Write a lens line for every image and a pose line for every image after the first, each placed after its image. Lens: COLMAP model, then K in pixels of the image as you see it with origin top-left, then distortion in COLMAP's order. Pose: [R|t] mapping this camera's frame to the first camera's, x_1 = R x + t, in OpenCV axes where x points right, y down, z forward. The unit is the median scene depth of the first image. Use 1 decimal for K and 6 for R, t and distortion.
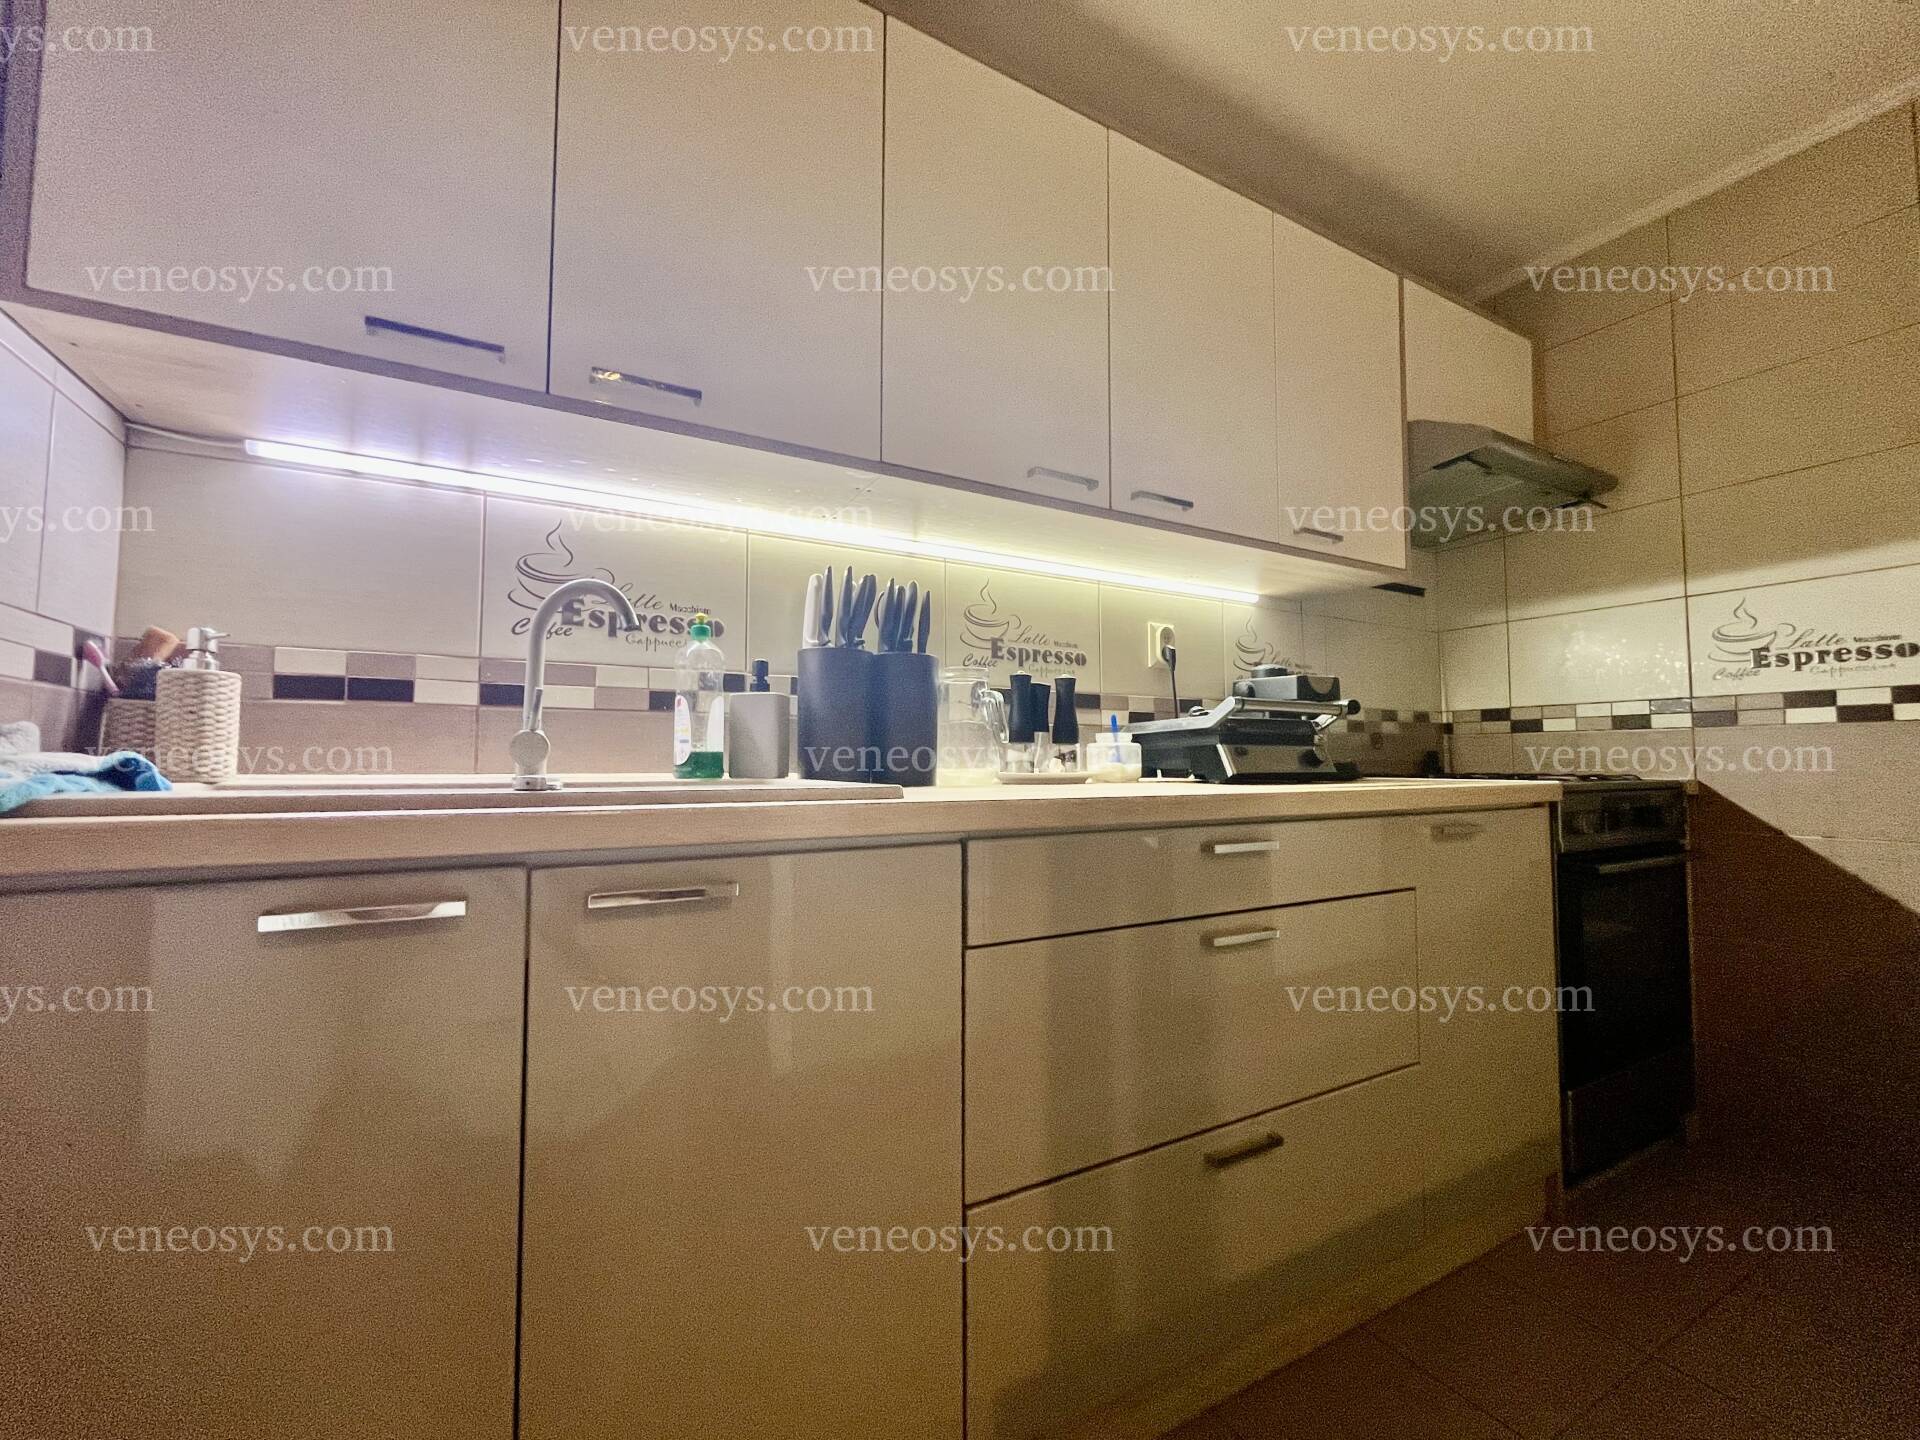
lens RADIAL K [[777.4, 0, 956.6], [0, 777.4, 723.5], [0, 0, 1]] dist [-0.001873, -0.000686]
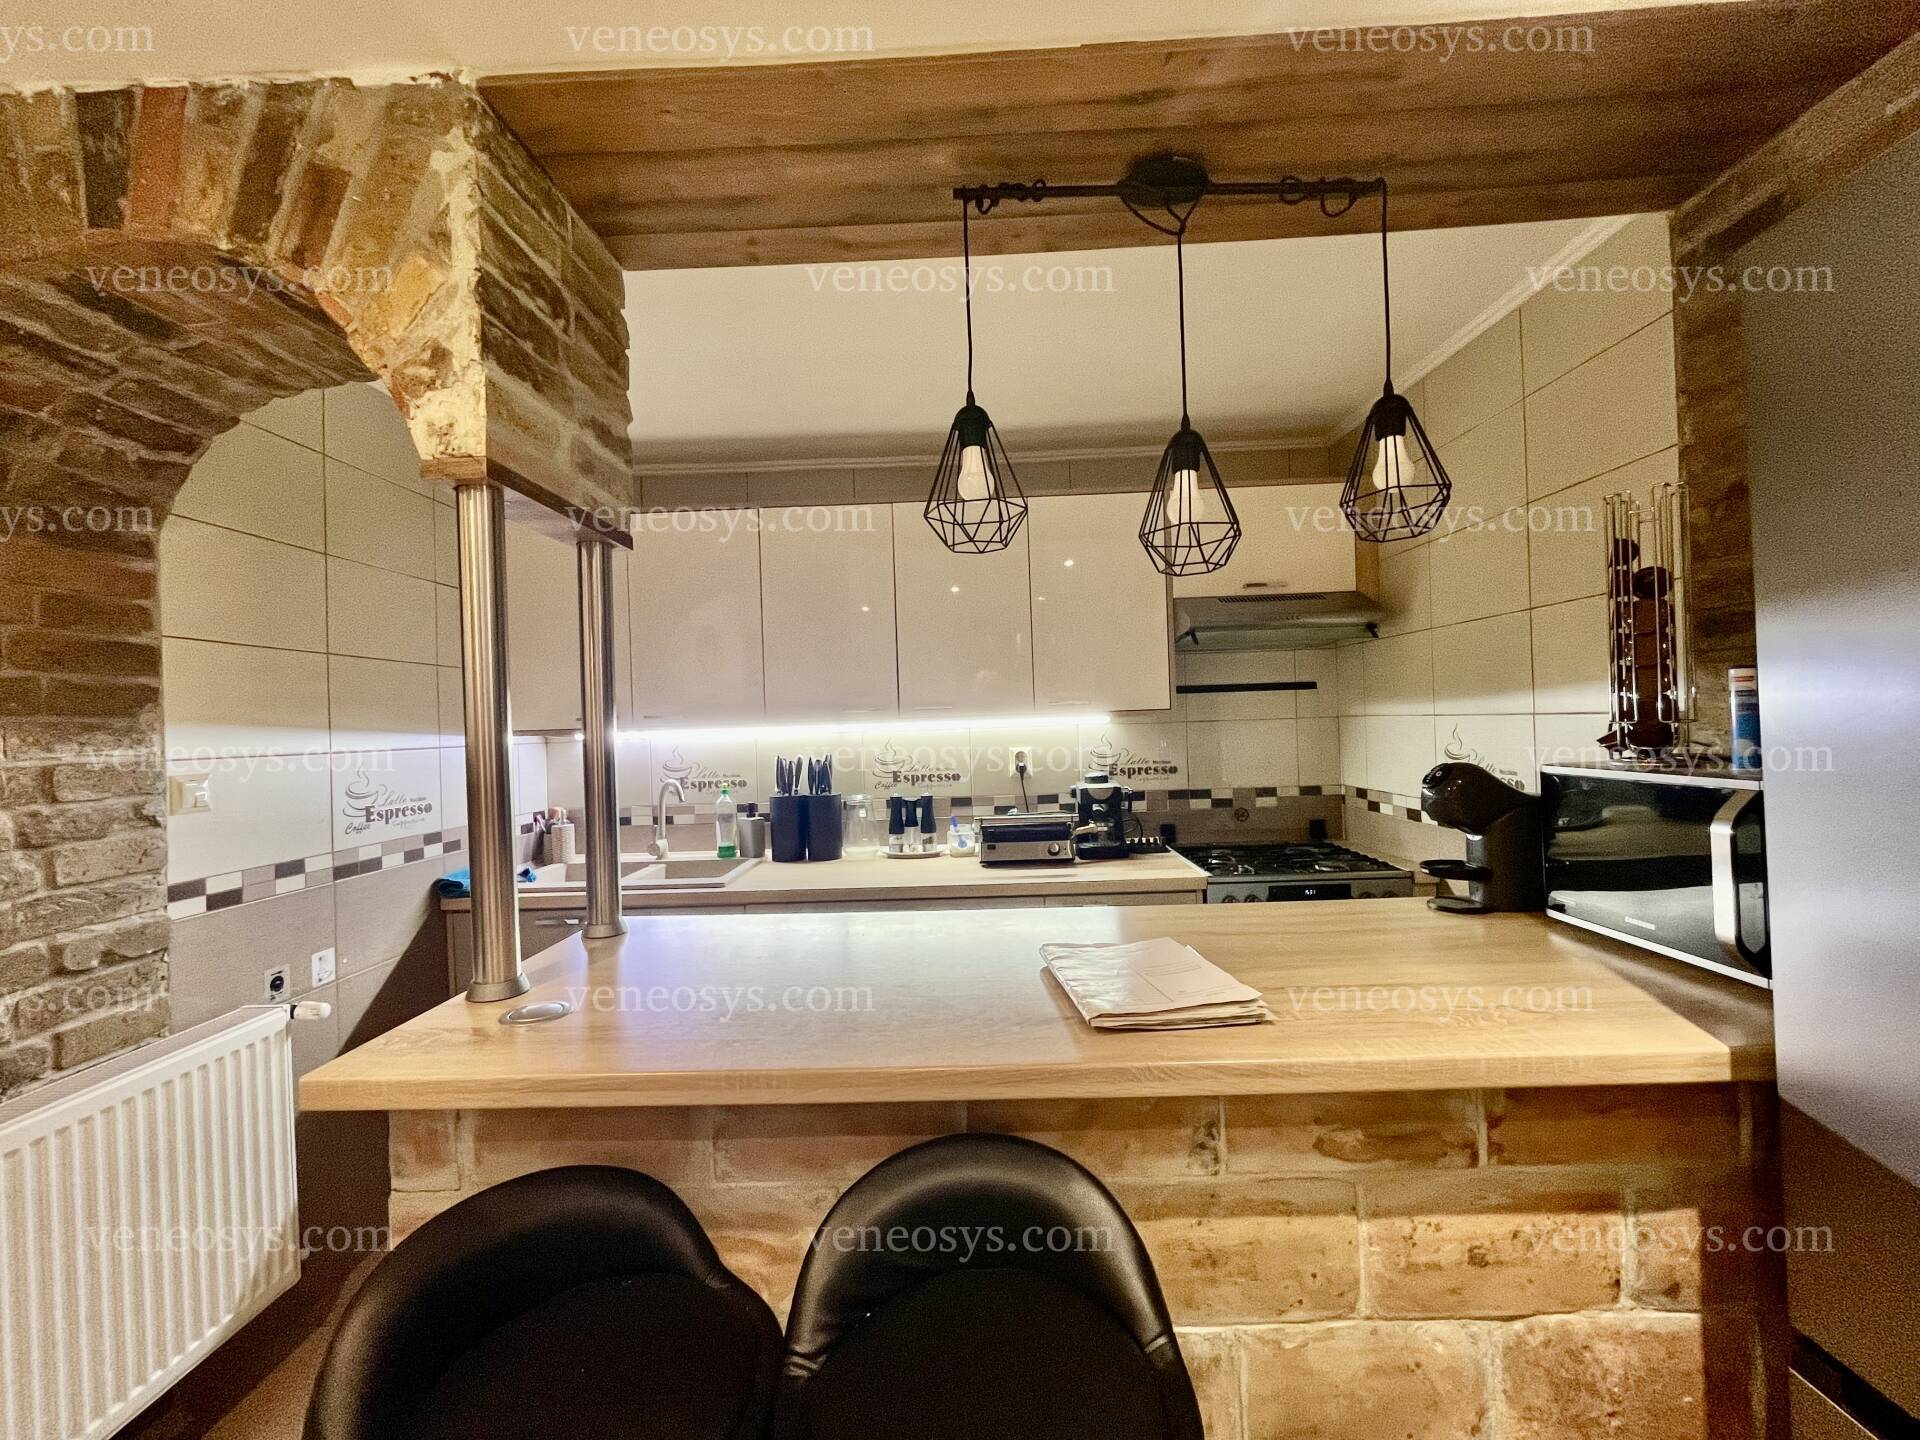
lens RADIAL K [[777.4, 0, 956.6], [0, 777.4, 723.5], [0, 0, 1]] dist [-0.001873, -0.000686]
pose [[0.860600, -0.027317, -0.508548, 1.054482], [0.059591, 0.997102, 0.047285, -0.287612], [0.505783, -0.070998, 0.859734, -0.440686]]
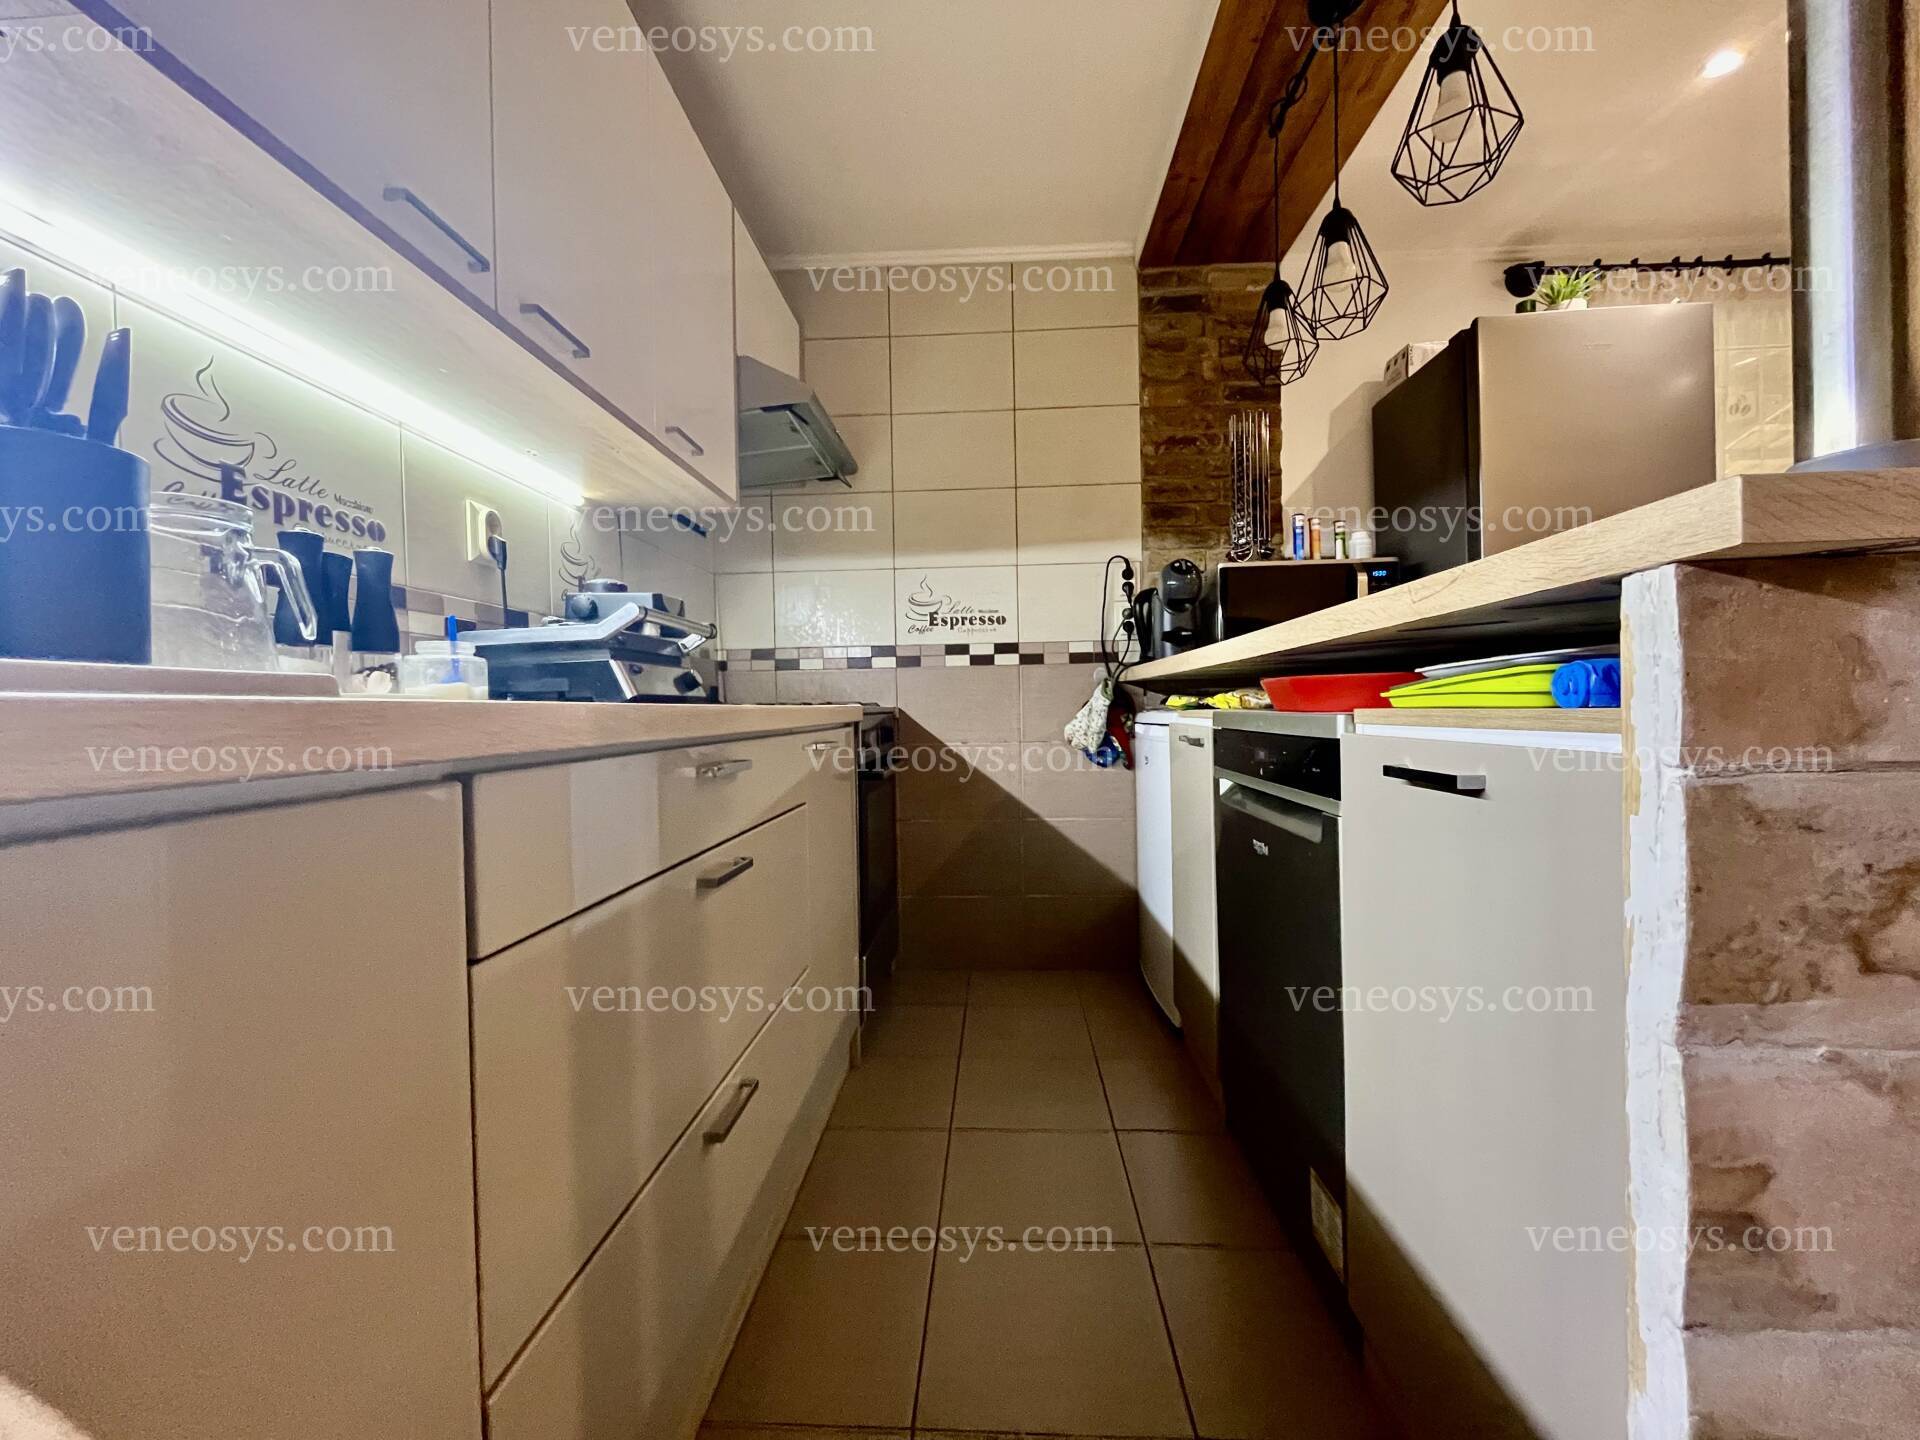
lens RADIAL K [[777.4, 0, 956.6], [0, 777.4, 723.5], [0, 0, 1]] dist [-0.001873, -0.000686]
pose [[0.533207, -0.025890, 0.845588, -0.151613], [-0.023756, 0.998679, 0.045557, 0.042720], [-0.845651, -0.044380, 0.531888, 0.219676]]
